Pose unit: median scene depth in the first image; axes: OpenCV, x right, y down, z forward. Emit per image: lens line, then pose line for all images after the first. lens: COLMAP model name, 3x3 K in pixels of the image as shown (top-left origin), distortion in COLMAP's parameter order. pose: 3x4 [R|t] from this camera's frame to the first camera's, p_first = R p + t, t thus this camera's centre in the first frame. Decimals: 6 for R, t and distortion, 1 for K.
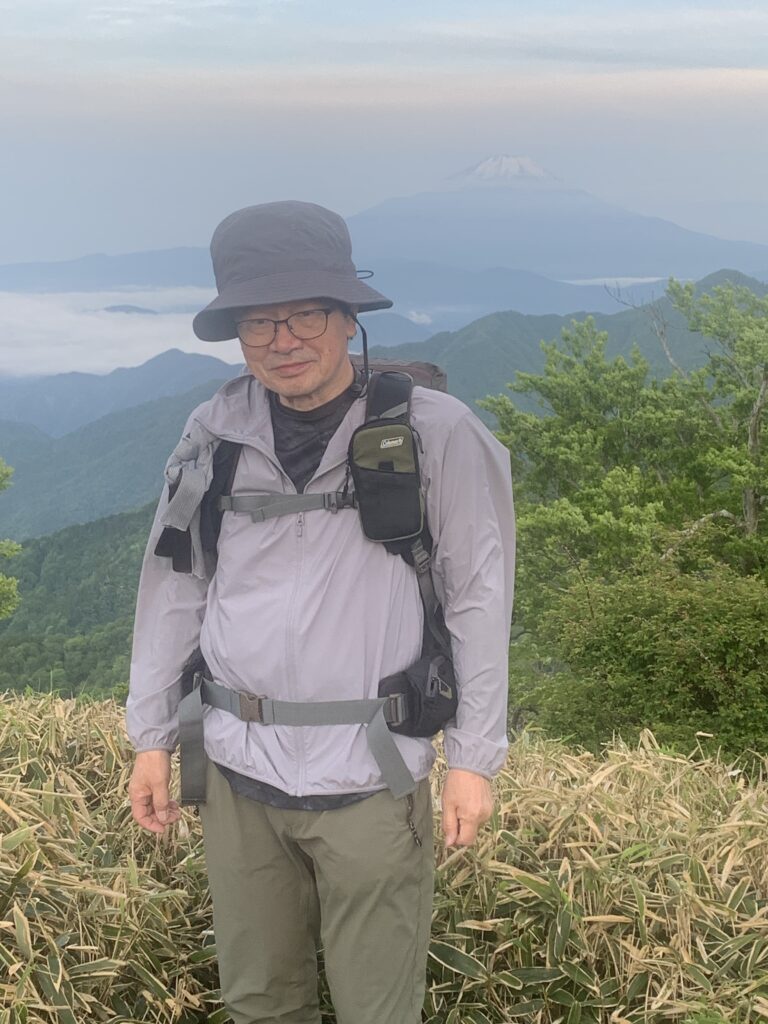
lens RADIAL K [[1713.0, 0, 384.0], [0, 1713.0, 512.0], [0, 0, 1]] dist [0.186844, -0.090209]
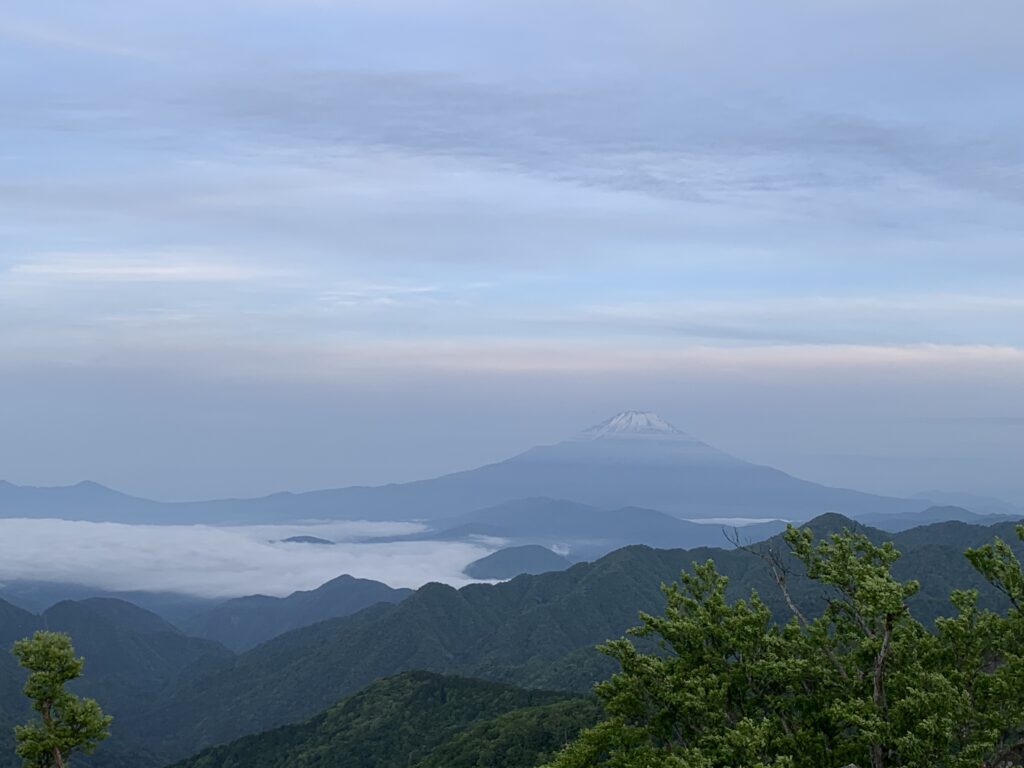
lens RADIAL K [[1501.1, 0, 512.0], [0, 1501.1, 384.0], [0, 0, 1]] dist [0.123972, -0.100967]
pose [[0.999859, 0.010057, -0.013473, 0.013973], [-0.012776, 0.975407, -0.220039, -0.018252], [0.010928, 0.220180, 0.975398, 0.110052]]
